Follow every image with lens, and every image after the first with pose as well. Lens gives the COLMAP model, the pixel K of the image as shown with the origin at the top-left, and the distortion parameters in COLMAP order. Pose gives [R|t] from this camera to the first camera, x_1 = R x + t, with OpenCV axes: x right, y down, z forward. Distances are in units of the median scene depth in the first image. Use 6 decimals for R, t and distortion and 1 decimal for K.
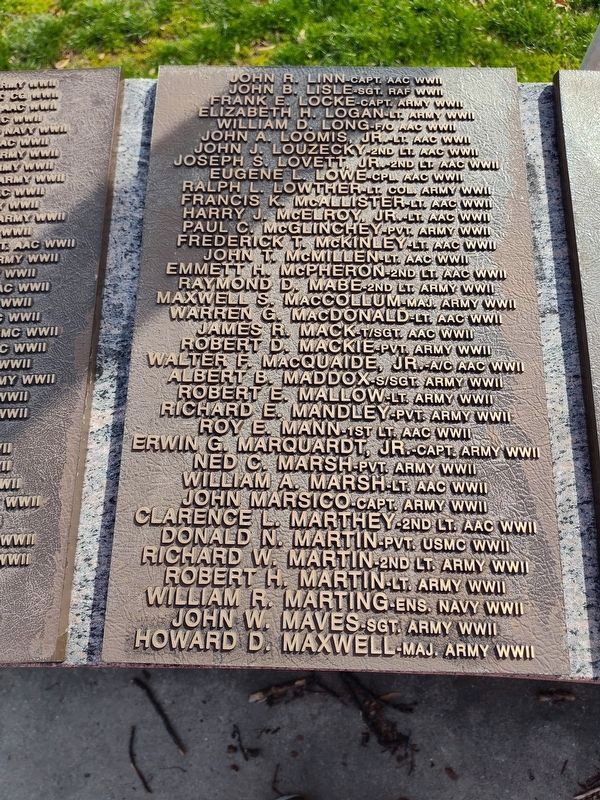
lens RADIAL K [[540.8, 0, 287.0], [0, 540.8, 403.0], [0, 0, 1]] dist [-0.014382, 0.011828]
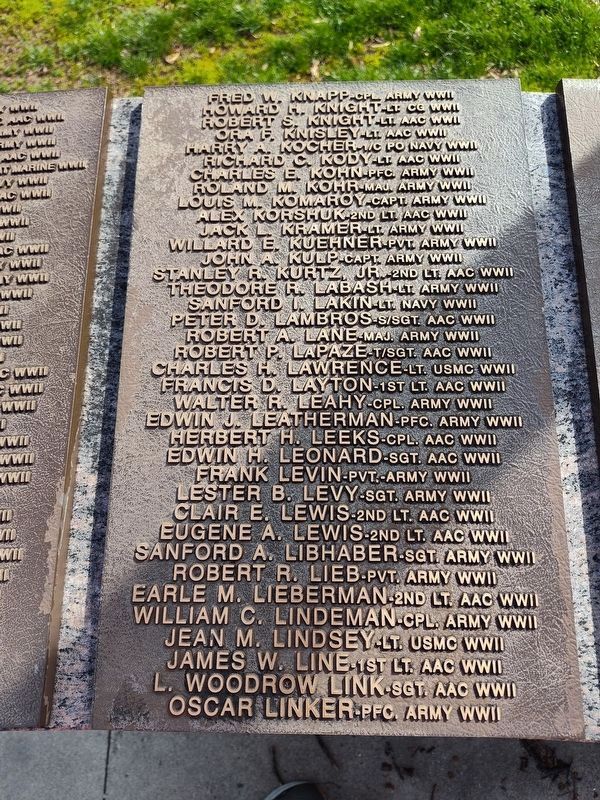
lens RADIAL K [[540.8, 0, 295.6], [0, 540.8, 402.4], [0, 0, 1]] dist [-0.014382, 0.011828]
pose [[0.999003, 0.034445, -0.028392, -0.258310], [-0.034191, 0.999371, 0.009393, -0.023885], [0.028698, -0.008413, 0.999553, 0.020283]]
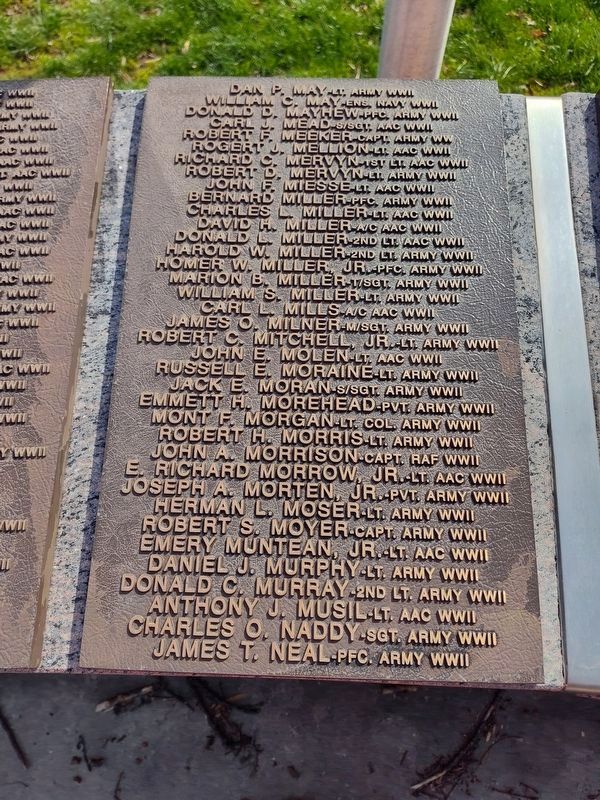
lens RADIAL K [[540.8, 0, 287.5], [0, 540.8, 403.1], [0, 0, 1]] dist [-0.014382, 0.011828]
pose [[0.998631, -0.048384, 0.019876, 0.296716], [0.048595, 0.998766, -0.010275, 0.010917], [-0.019354, 0.011227, 0.999750, -0.011762]]
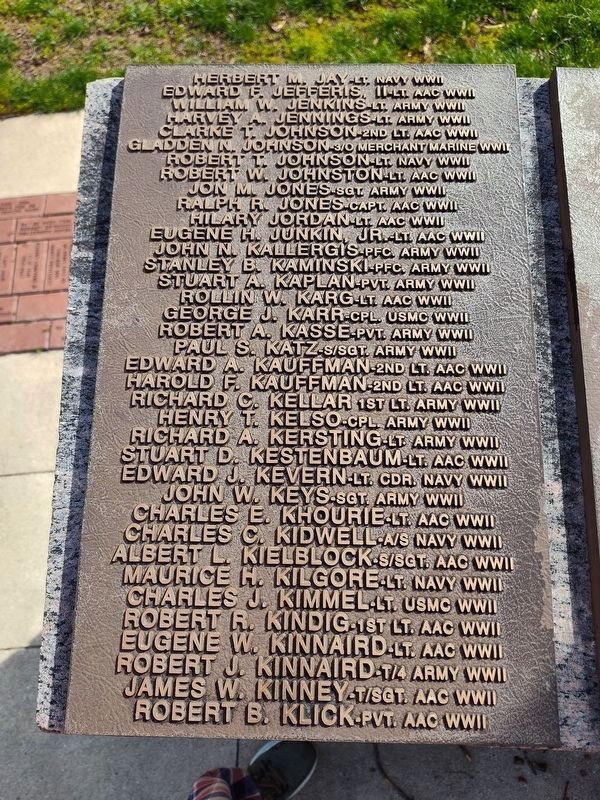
lens RADIAL K [[540.8, 0, 314.4], [0, 540.8, 402.3], [0, 0, 1]] dist [-0.014382, 0.011828]
pose [[0.995446, 0.093636, -0.017887, -0.499950], [-0.092782, 0.994724, 0.043771, -0.019711], [0.021891, -0.041912, 0.998881, 0.030801]]
